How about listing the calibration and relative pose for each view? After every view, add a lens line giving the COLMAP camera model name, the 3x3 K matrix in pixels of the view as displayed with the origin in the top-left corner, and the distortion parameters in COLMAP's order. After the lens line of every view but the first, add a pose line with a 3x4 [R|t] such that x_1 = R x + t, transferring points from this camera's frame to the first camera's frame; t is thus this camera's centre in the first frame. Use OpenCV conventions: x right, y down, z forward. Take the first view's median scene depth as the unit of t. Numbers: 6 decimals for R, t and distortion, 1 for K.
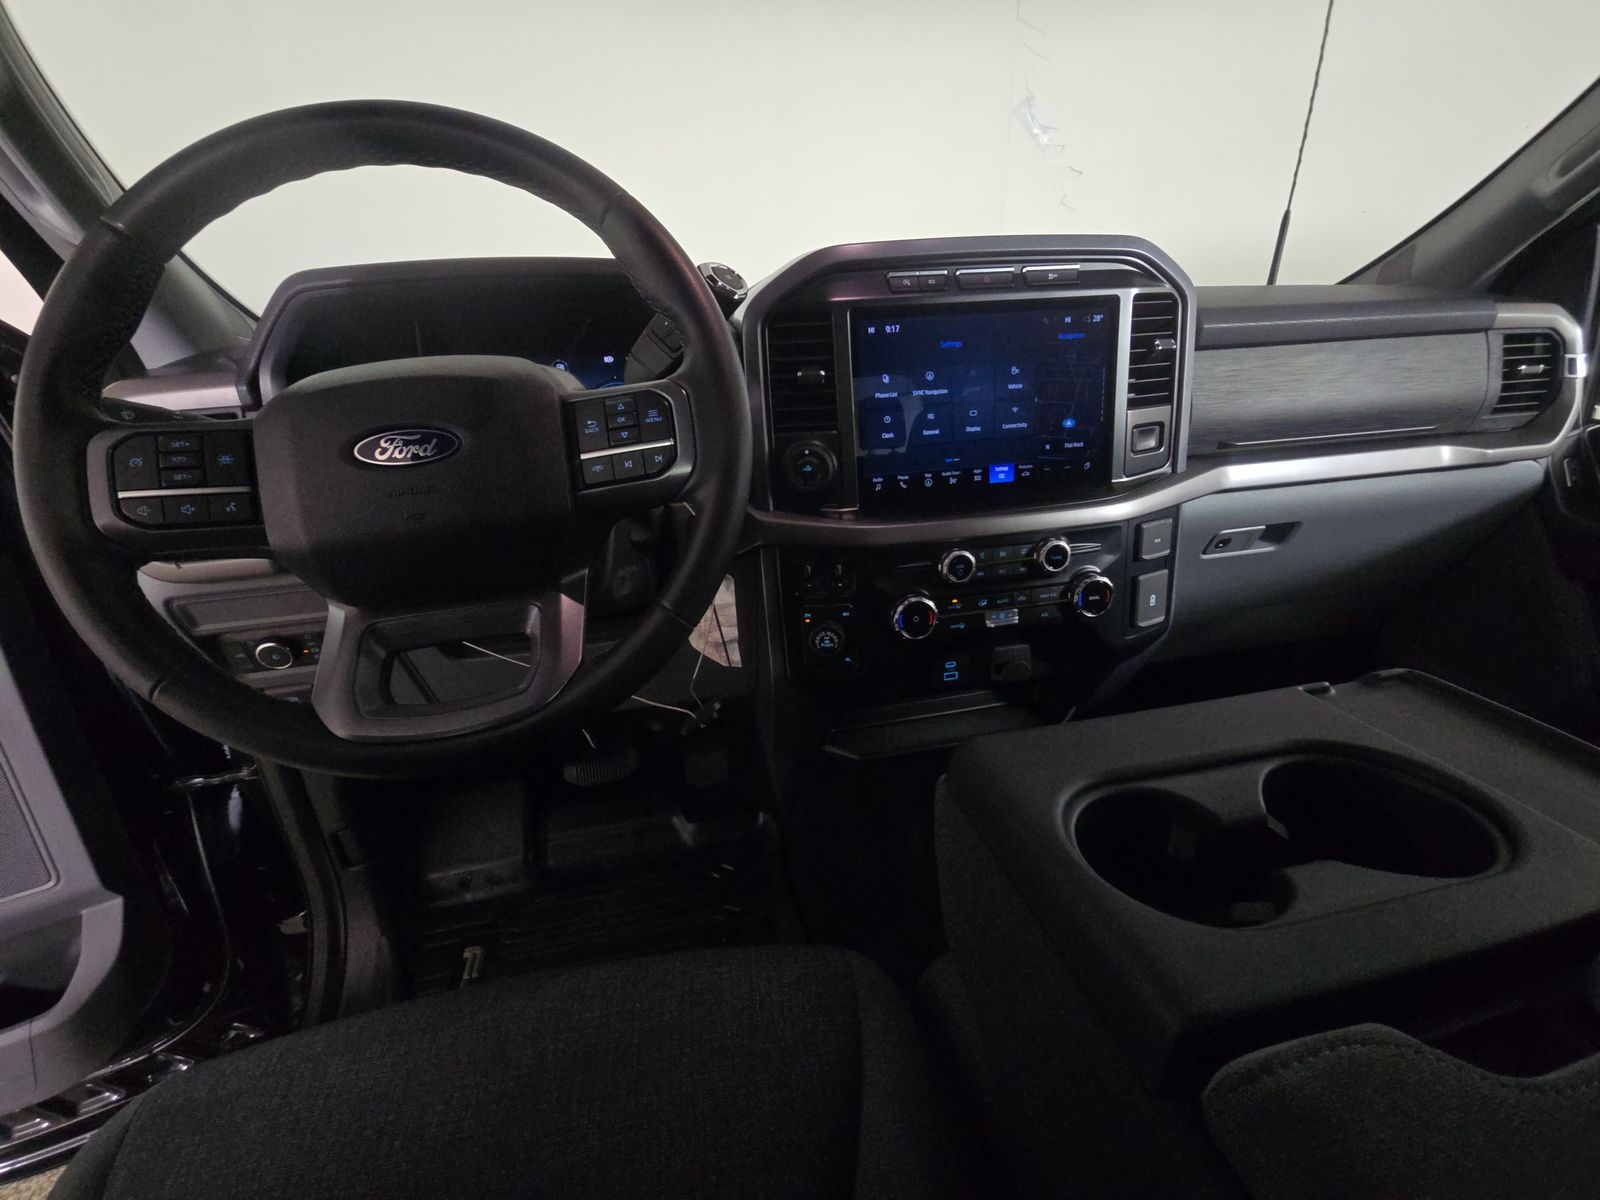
lens RADIAL K [[645.7, 0, 800.0], [0, 645.7, 600.0], [0, 0, 1]] dist [0.000431, 0.000320]
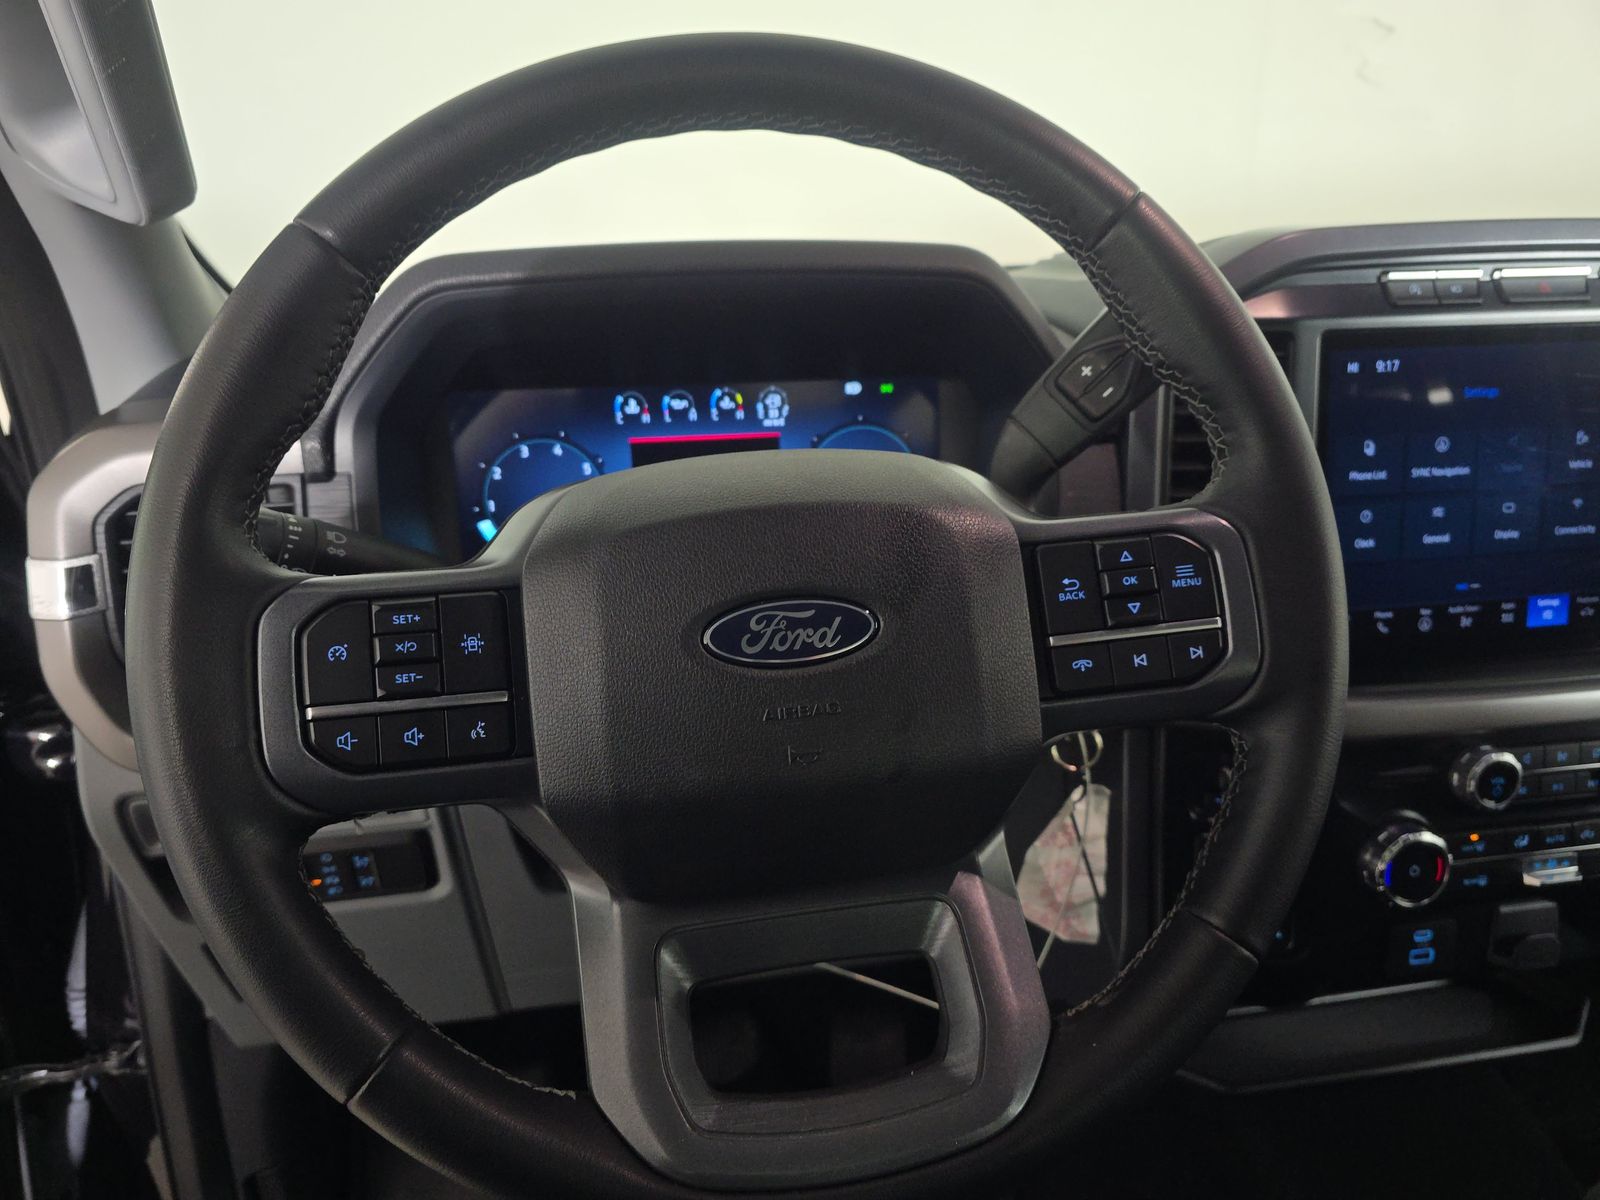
lens RADIAL K [[1084.8, 0, 827.7], [0, 1084.8, 597.8], [0, 0, 1]] dist [0.054732, -0.069347]
pose [[0.999257, 0.036640, -0.011939, -0.340820], [-0.037507, 0.995836, -0.083089, -0.113188], [0.008845, 0.083475, 0.996471, 0.034348]]
